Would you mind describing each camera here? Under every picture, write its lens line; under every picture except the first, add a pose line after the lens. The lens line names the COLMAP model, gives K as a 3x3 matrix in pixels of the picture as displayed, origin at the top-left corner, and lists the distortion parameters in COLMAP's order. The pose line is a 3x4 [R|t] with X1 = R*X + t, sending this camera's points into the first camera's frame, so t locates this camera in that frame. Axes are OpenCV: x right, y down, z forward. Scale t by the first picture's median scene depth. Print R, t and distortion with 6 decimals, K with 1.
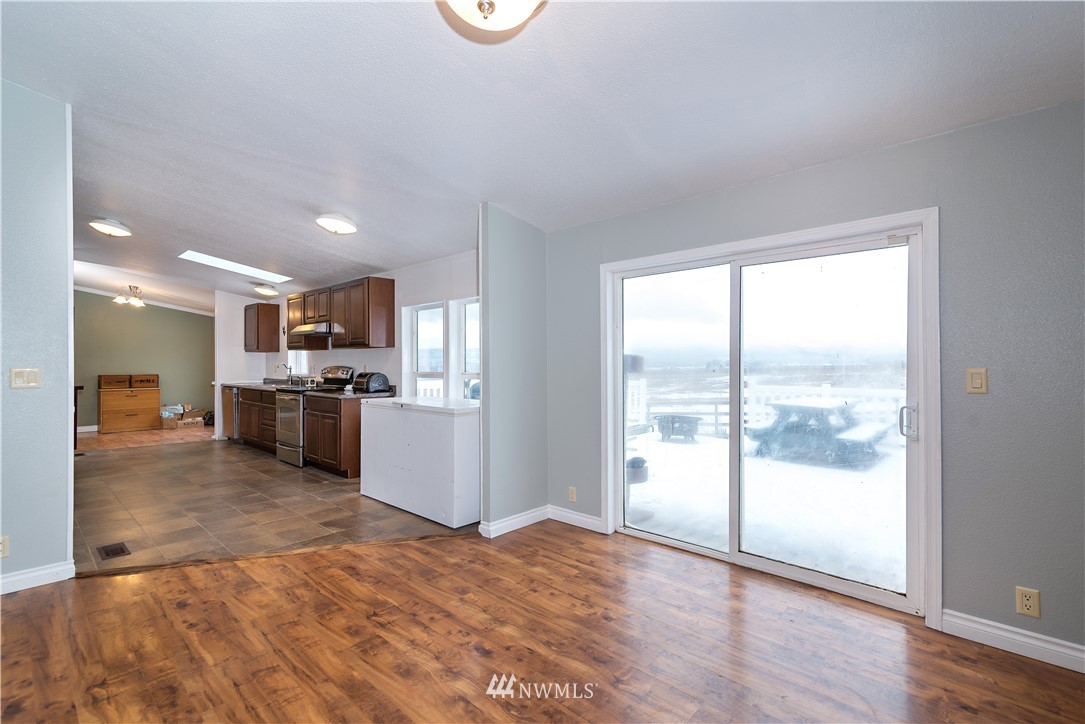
lens RADIAL K [[497.3, 0, 548.3], [0, 497.3, 364.3], [0, 0, 1]] dist [-0.000566, 0.000810]
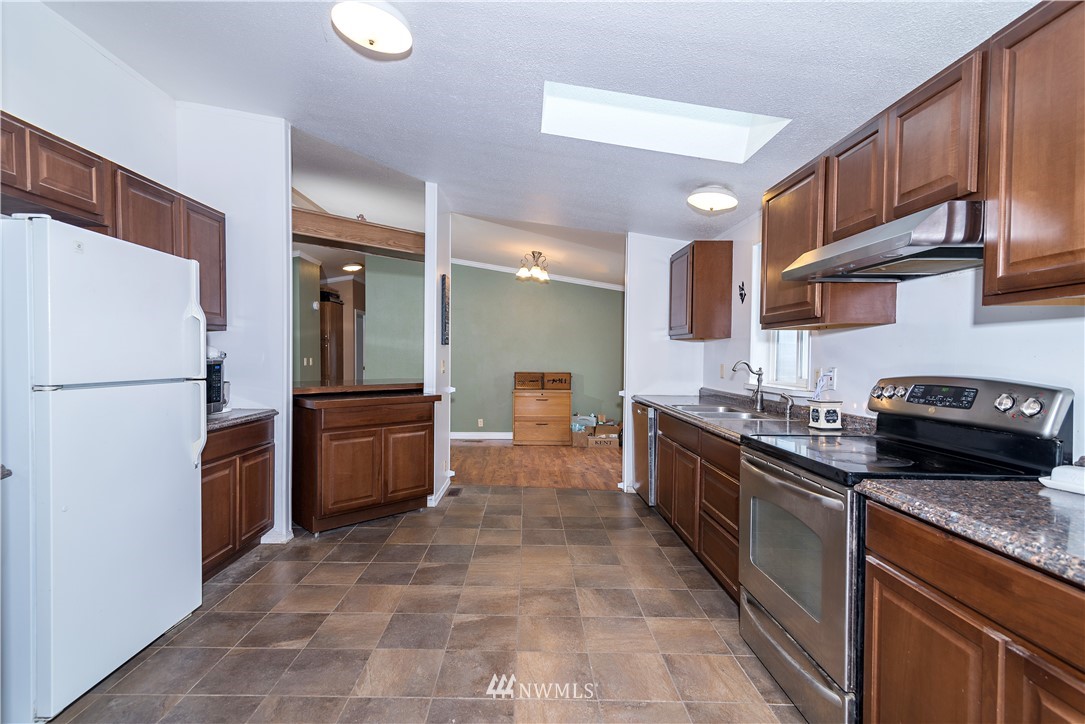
lens RADIAL K [[497.3, 0, 540.2], [0, 497.3, 366.5], [0, 0, 1]] dist [-0.000566, 0.000810]
pose [[0.689204, 0.018309, -0.724336, -0.305189], [-0.004495, 0.999769, 0.020995, -0.005674], [0.724554, -0.011214, 0.689127, 0.509220]]
